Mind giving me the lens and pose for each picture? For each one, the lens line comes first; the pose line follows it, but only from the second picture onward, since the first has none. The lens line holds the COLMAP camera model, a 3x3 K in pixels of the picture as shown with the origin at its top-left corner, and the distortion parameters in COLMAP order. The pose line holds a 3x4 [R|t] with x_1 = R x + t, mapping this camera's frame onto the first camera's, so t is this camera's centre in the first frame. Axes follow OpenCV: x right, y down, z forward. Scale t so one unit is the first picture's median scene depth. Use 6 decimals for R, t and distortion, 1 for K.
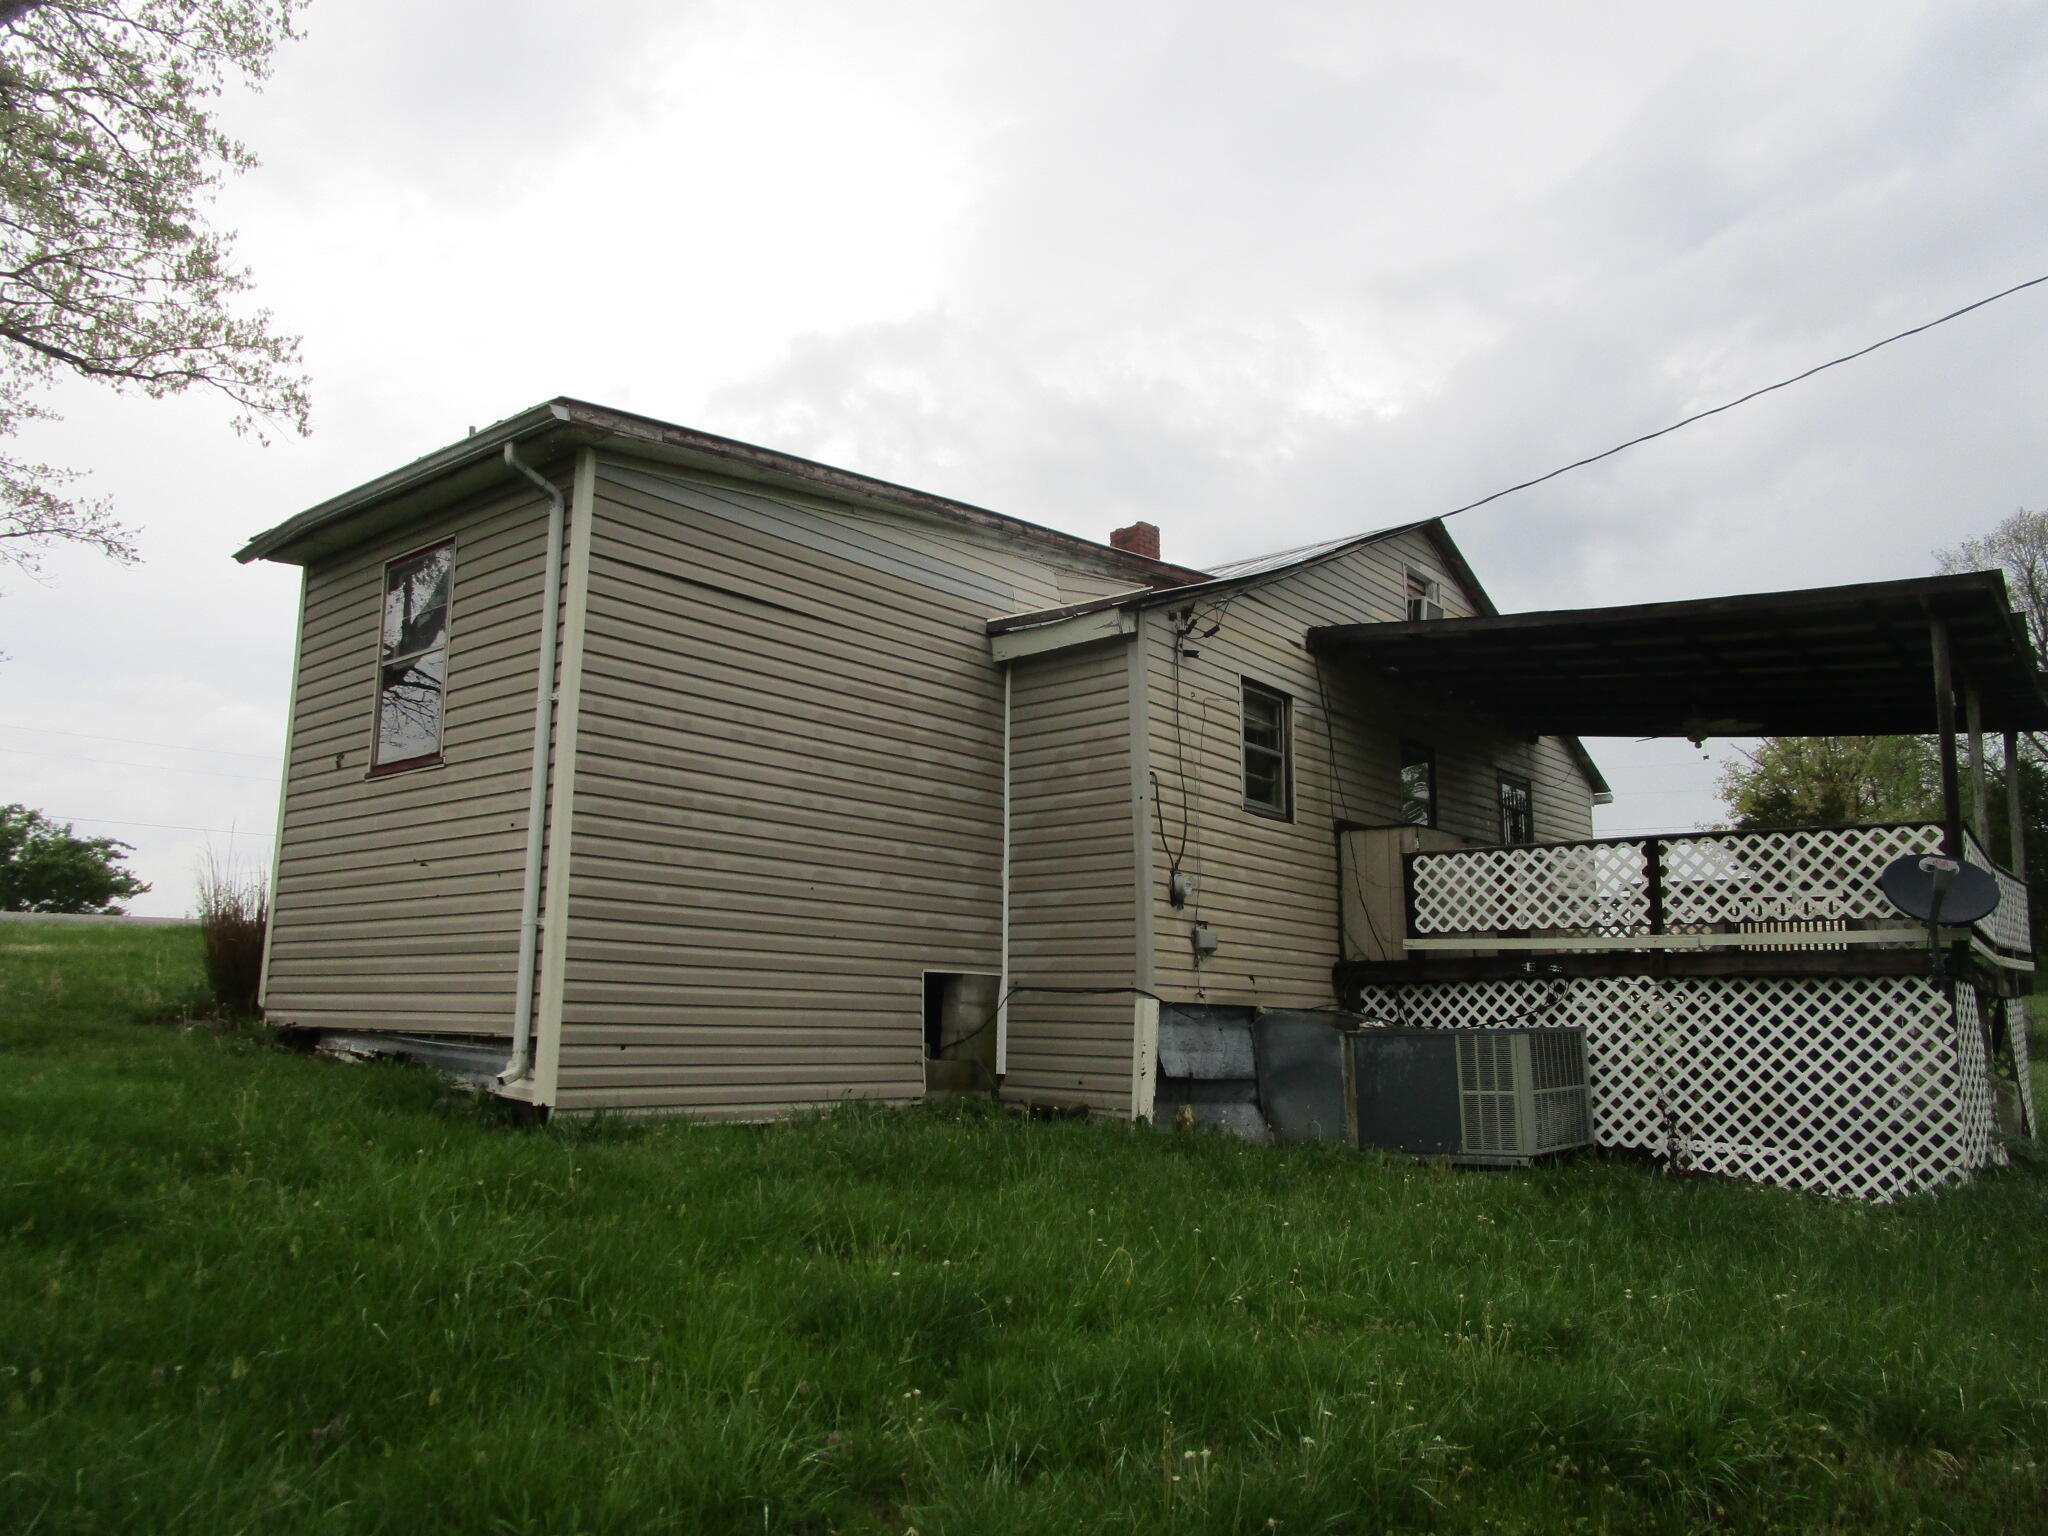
lens RADIAL K [[1469.7, 0, 1024.0], [0, 1469.7, 768.0], [0, 0, 1]] dist [-0.039140, 0.019579]
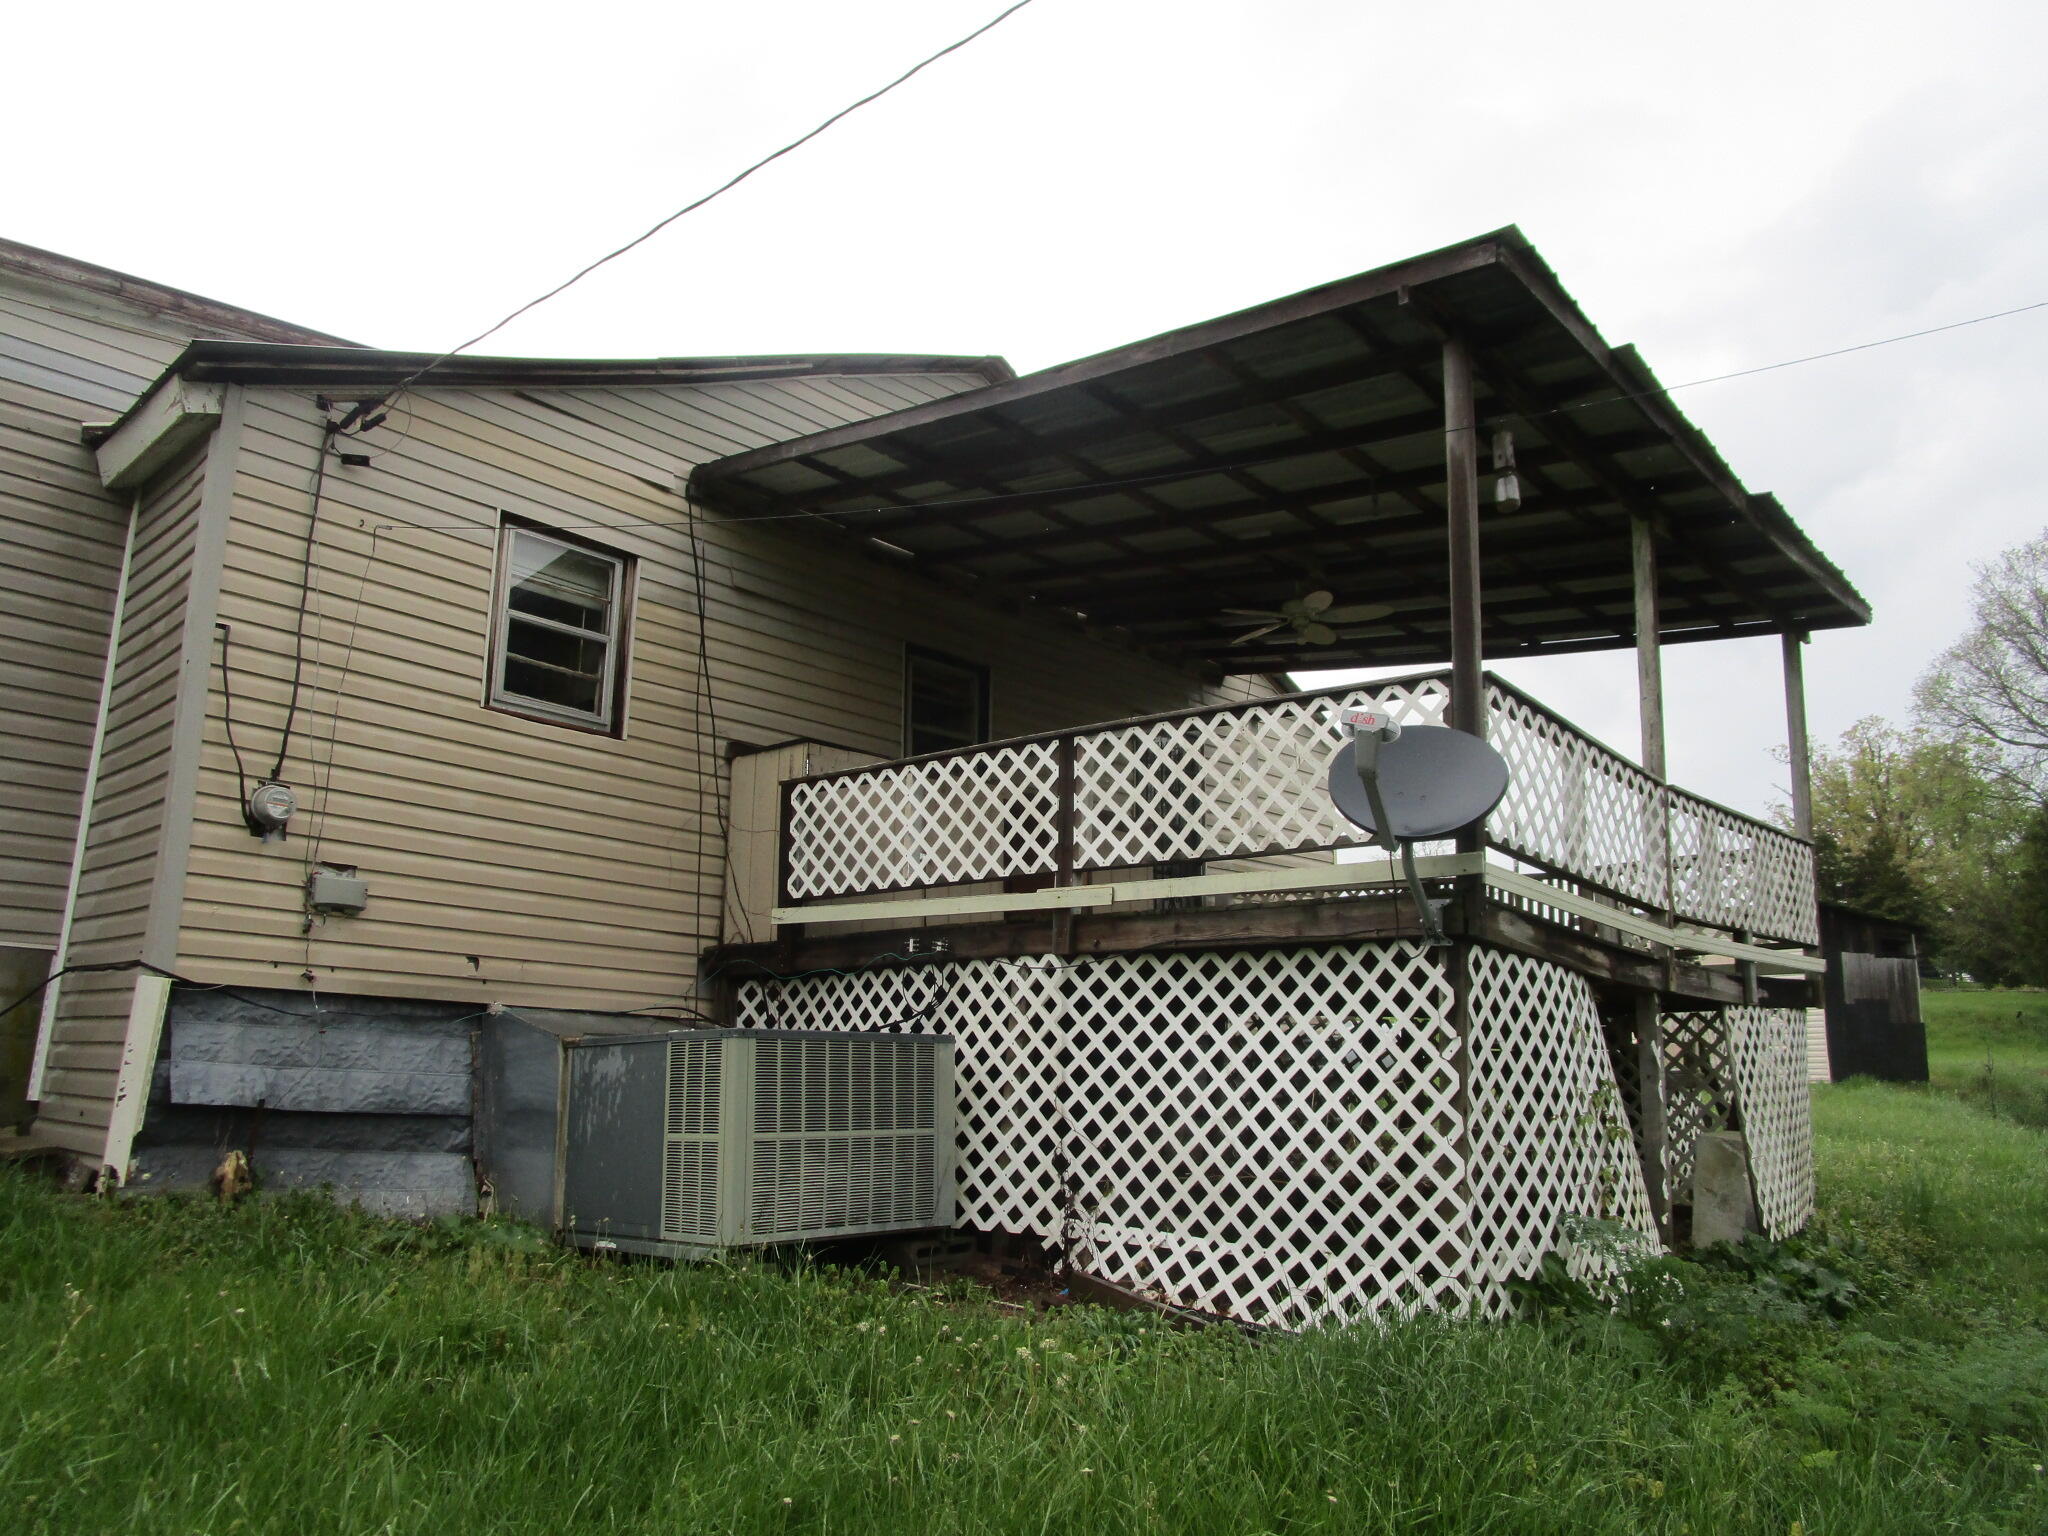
lens RADIAL K [[1469.7, 0, 1024.0], [0, 1469.7, 768.0], [0, 0, 1]] dist [-0.039140, 0.019579]
pose [[0.998674, -0.007300, -0.050969, 0.449235], [0.005141, 0.999089, -0.042364, 0.090178], [0.051232, 0.042046, 0.997801, 0.373872]]
